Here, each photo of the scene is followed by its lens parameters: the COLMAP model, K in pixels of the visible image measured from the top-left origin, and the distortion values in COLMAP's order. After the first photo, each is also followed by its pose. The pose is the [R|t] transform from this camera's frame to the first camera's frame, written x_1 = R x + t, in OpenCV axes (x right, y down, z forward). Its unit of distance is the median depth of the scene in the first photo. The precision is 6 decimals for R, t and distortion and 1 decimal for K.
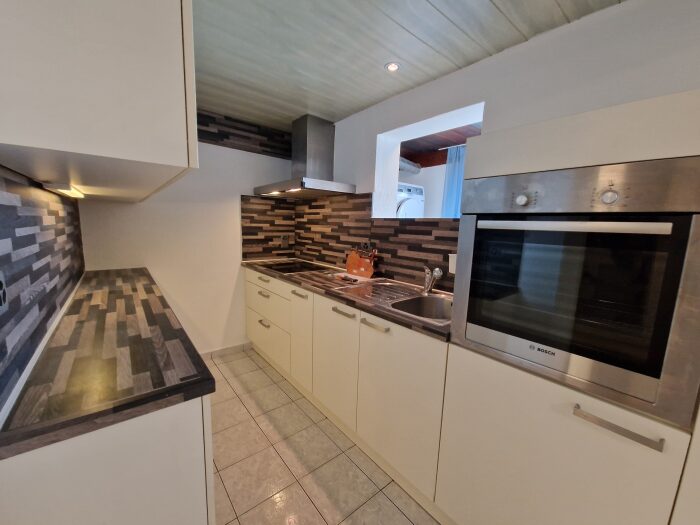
lens RADIAL K [[282.7, 0, 349.3], [0, 282.7, 264.7], [0, 0, 1]] dist [-0.008079, 0.000006]
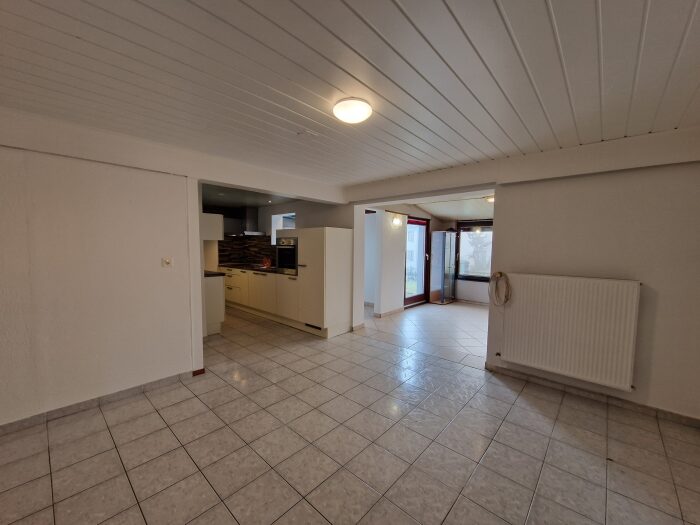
lens RADIAL K [[282.7, 0, 349.3], [0, 282.7, 264.8], [0, 0, 1]] dist [-0.008079, 0.000006]
pose [[0.988440, -0.031525, 0.148300, 0.343779], [0.042016, 0.996790, -0.068148, 0.203233], [-0.145675, 0.073591, 0.986592, -1.483533]]
